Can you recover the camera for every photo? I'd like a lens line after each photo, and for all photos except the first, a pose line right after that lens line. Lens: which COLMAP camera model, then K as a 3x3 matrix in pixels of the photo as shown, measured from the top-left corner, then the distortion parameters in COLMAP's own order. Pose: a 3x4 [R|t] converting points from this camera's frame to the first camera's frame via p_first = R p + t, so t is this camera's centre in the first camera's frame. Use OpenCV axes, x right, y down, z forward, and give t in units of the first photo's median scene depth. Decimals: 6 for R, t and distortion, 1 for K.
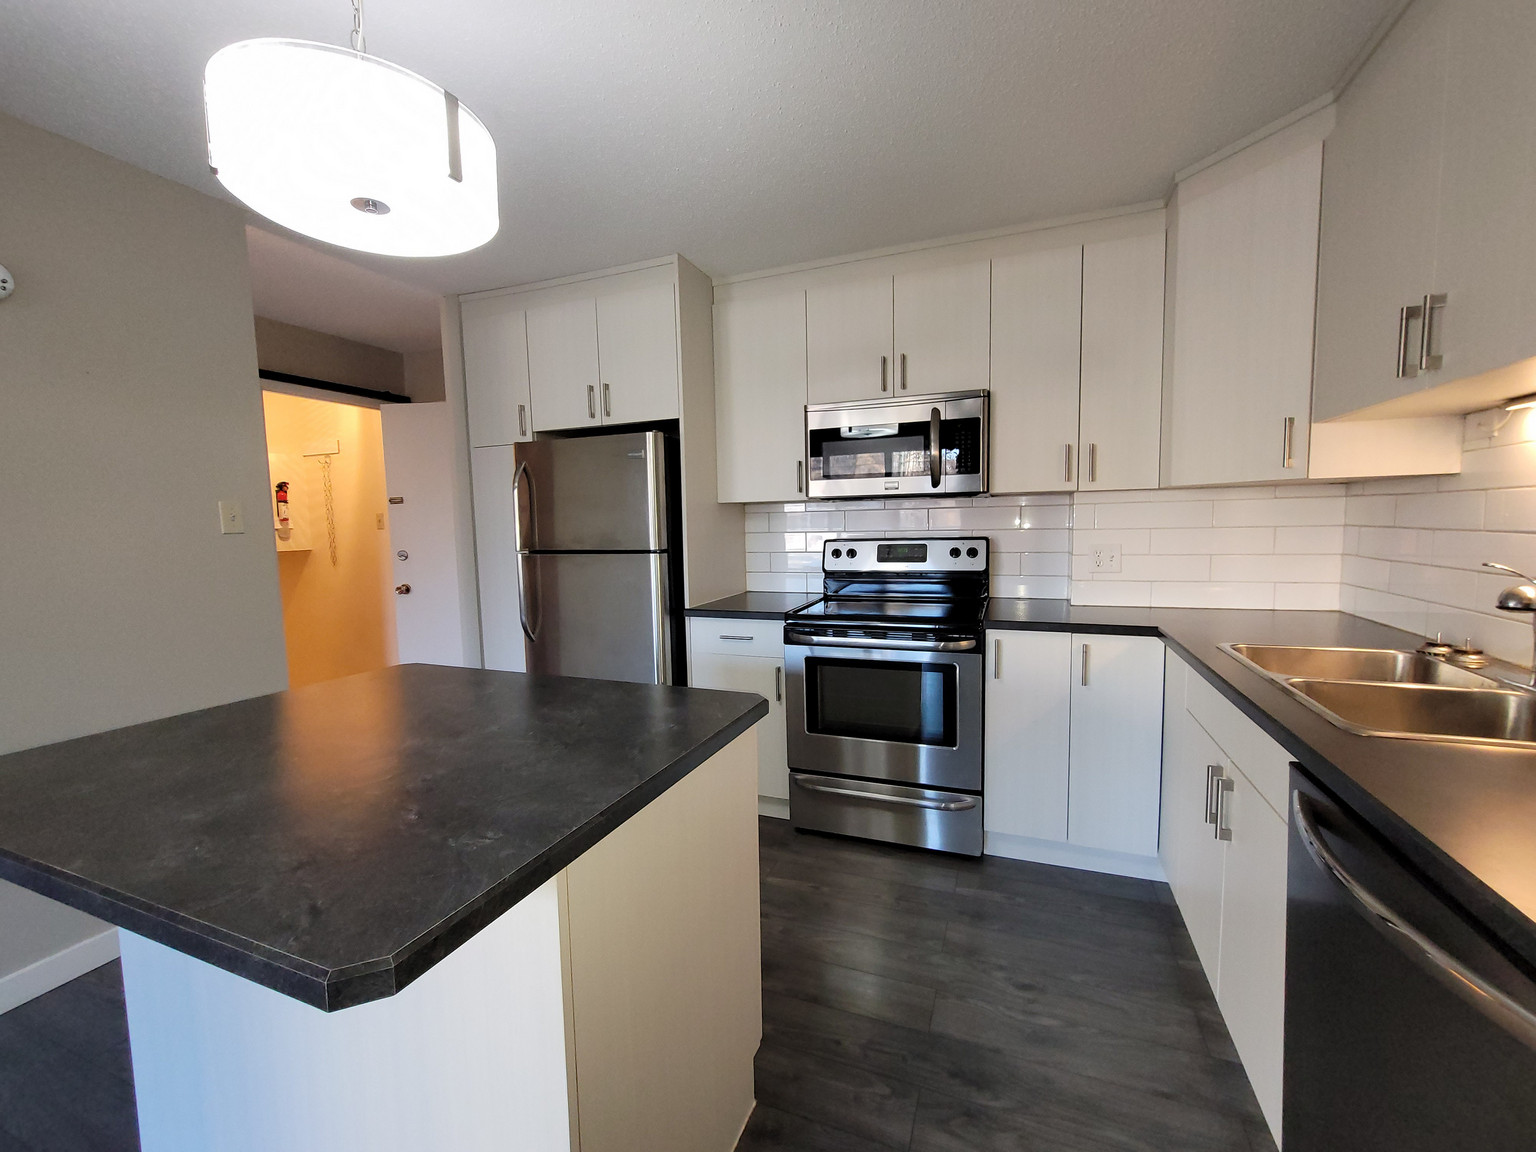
lens RADIAL K [[630.9, 0, 764.2], [0, 630.9, 576.7], [0, 0, 1]] dist [-0.003583, 0.001221]
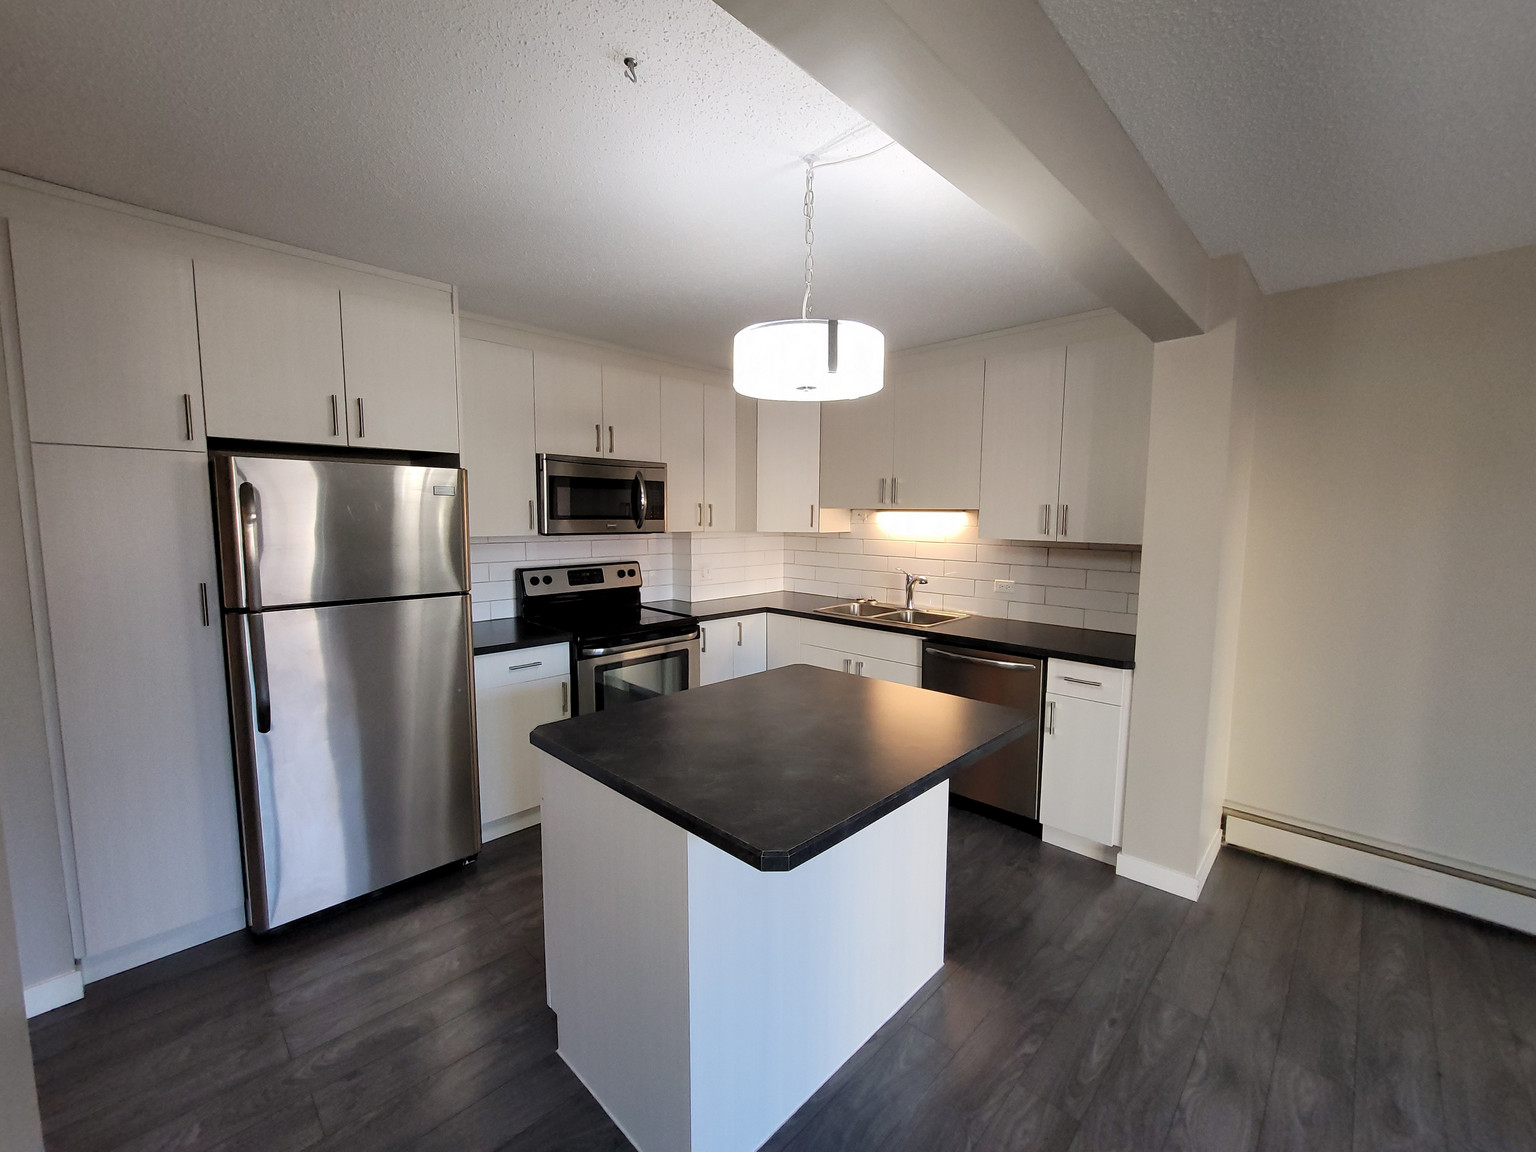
lens RADIAL K [[630.9, 0, 775.4], [0, 630.9, 579.8], [0, 0, 1]] dist [-0.003583, 0.001221]
pose [[0.374438, -0.072634, 0.924403, -0.894718], [0.066873, 0.996447, 0.051207, -0.078838], [-0.924837, 0.042643, 0.377965, 0.203936]]
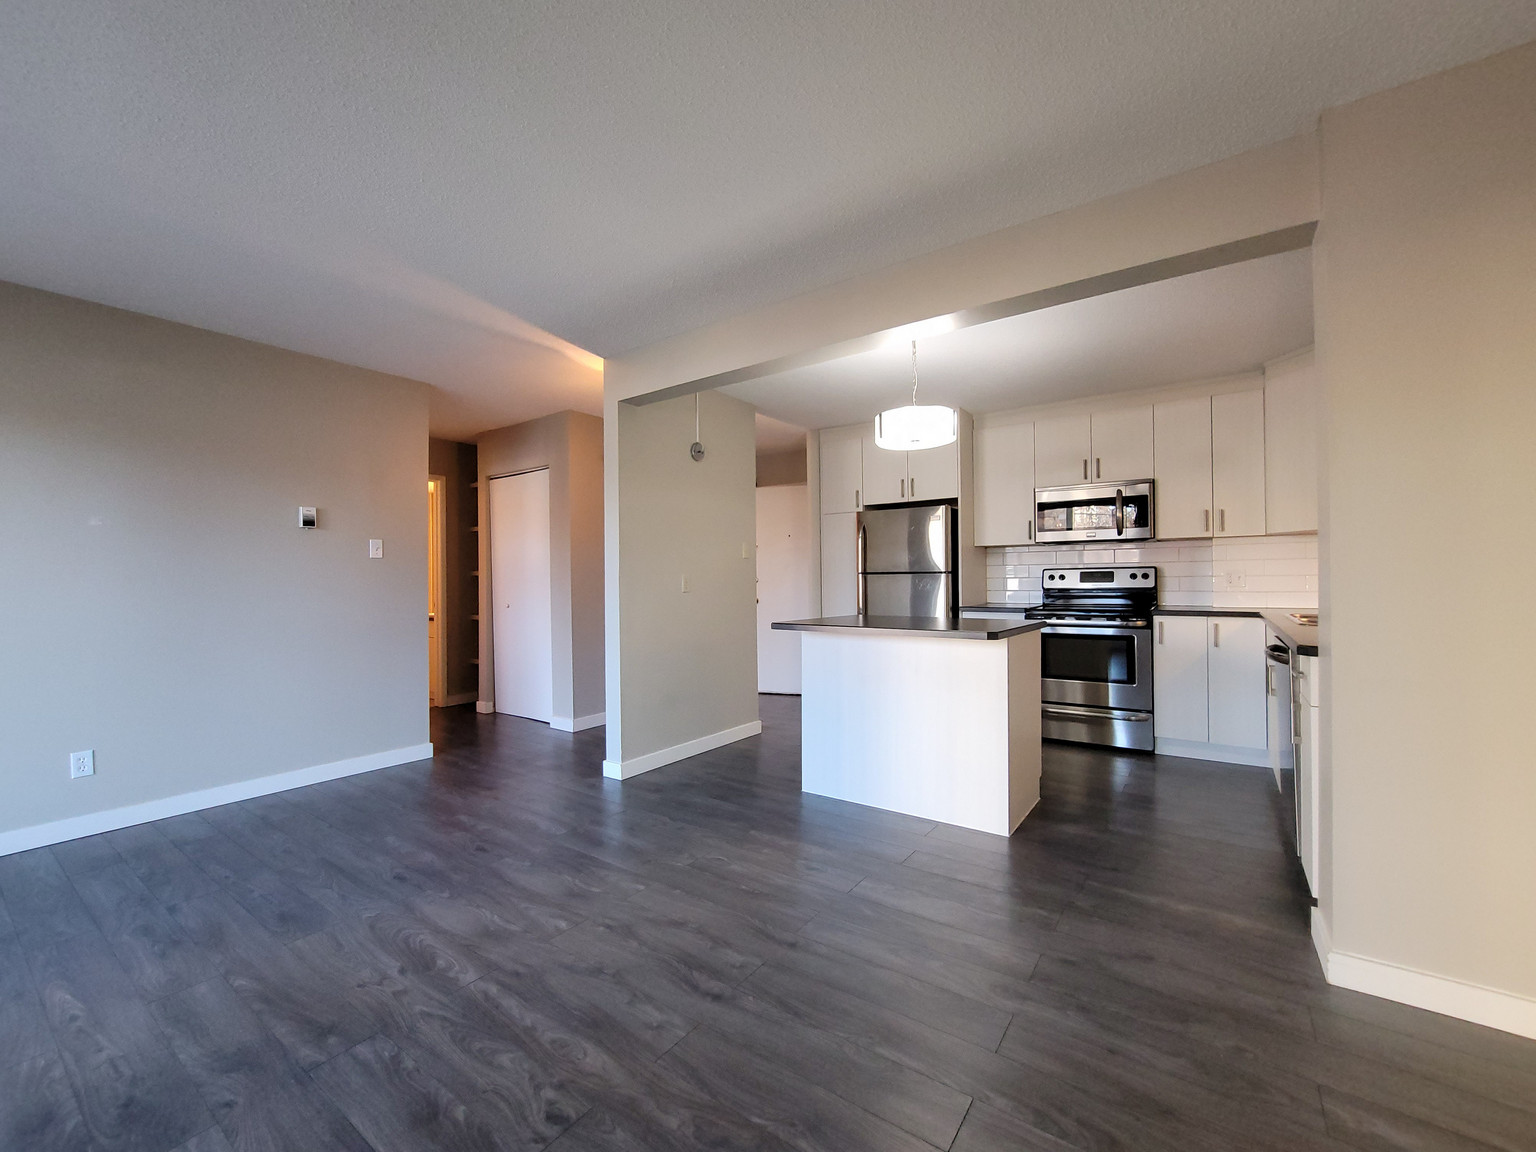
lens RADIAL K [[630.9, 0, 768.3], [0, 630.9, 580.0], [0, 0, 1]] dist [-0.003583, 0.001221]
pose [[0.971763, 0.011262, -0.235690, -0.241168], [-0.030558, 0.996455, -0.078377, 0.136670], [0.233972, 0.083366, 0.968663, -0.835821]]
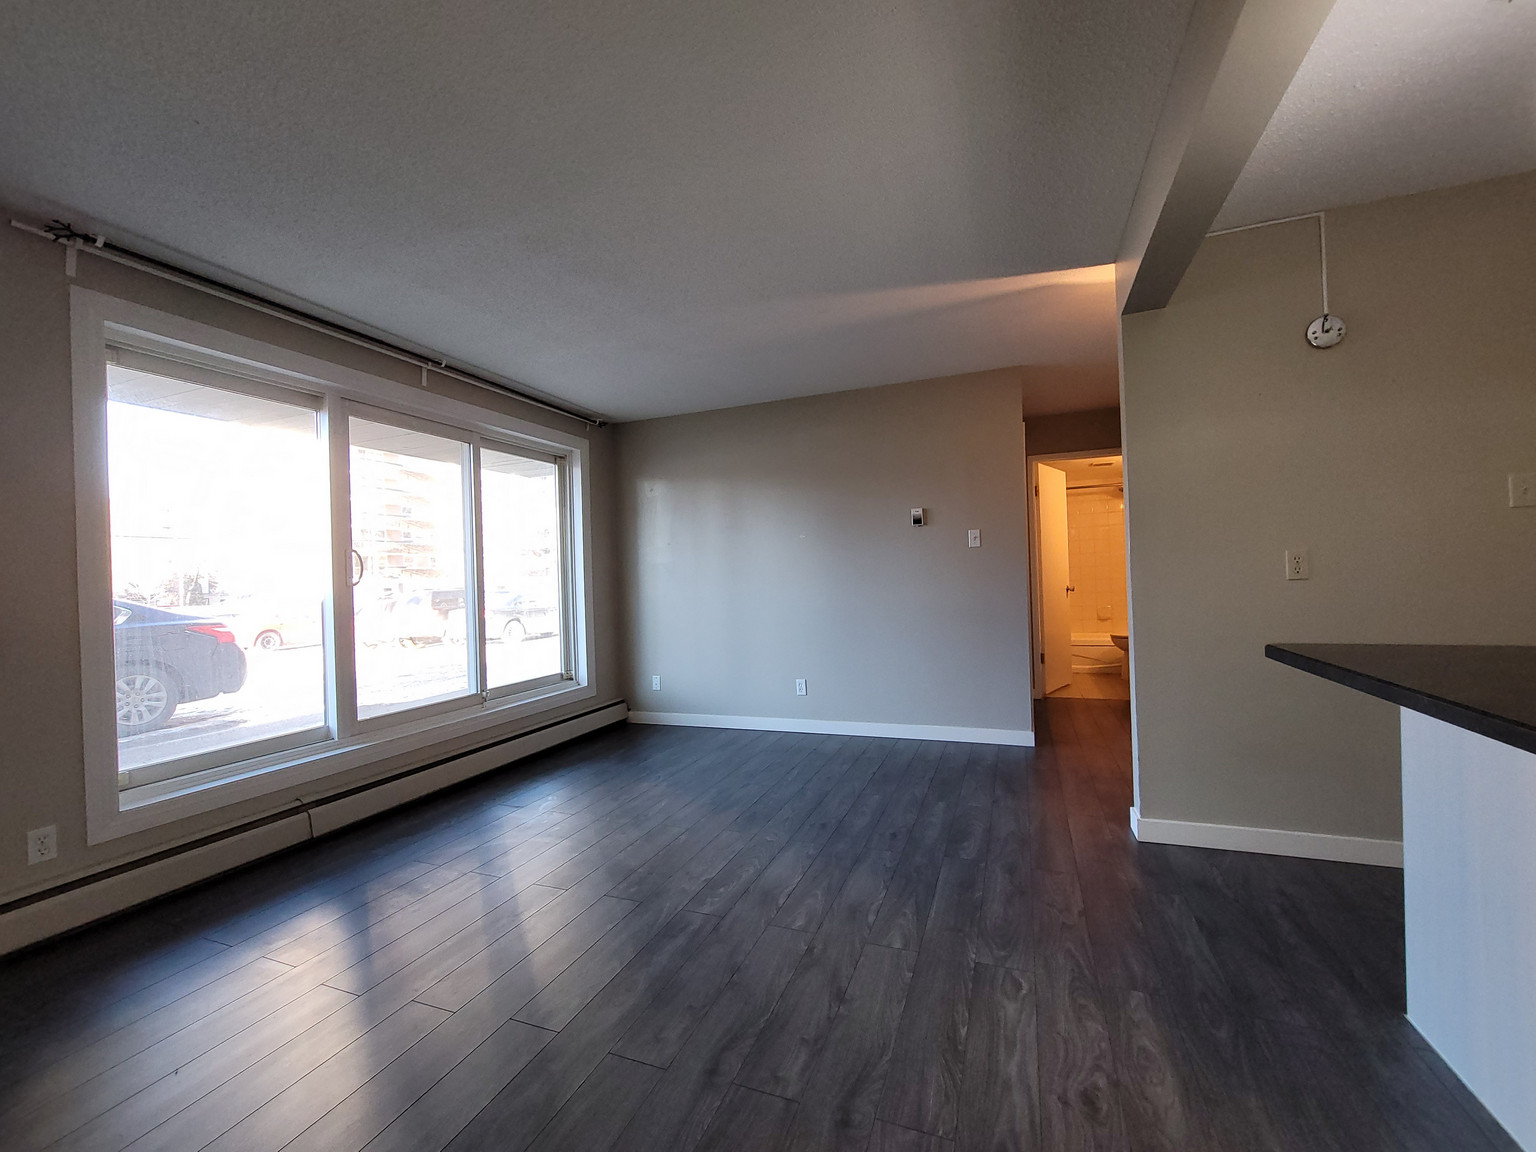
lens RADIAL K [[630.9, 0, 768.0], [0, 630.9, 569.3], [0, 0, 1]] dist [-0.003583, 0.001221]
pose [[0.006888, 0.007451, -0.999949, 0.113465], [-0.048254, 0.998810, 0.007110, 0.068343], [0.998811, 0.048202, 0.007239, -0.150890]]
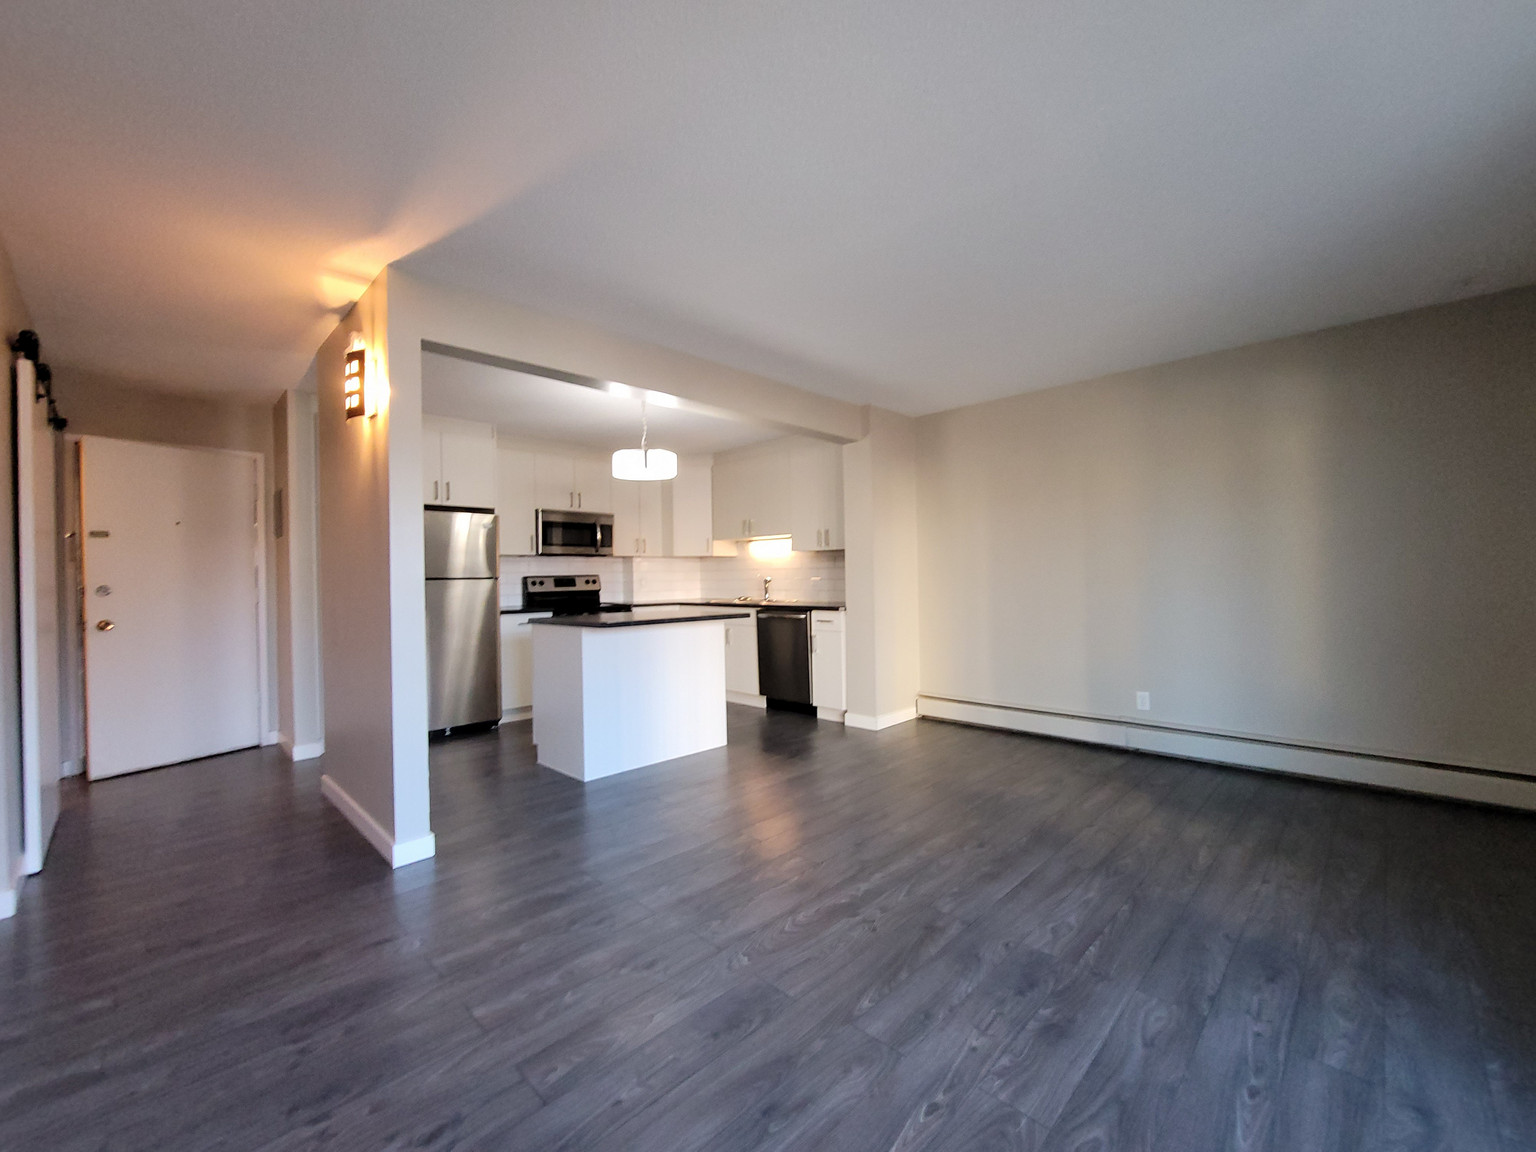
lens RADIAL K [[630.9, 0, 771.0], [0, 630.9, 580.7], [0, 0, 1]] dist [-0.003583, 0.001221]
pose [[0.389699, 0.010590, 0.920881, -1.598620], [0.087449, 0.994990, -0.048449, 0.130272], [-0.916781, 0.099411, 0.386820, -0.471026]]
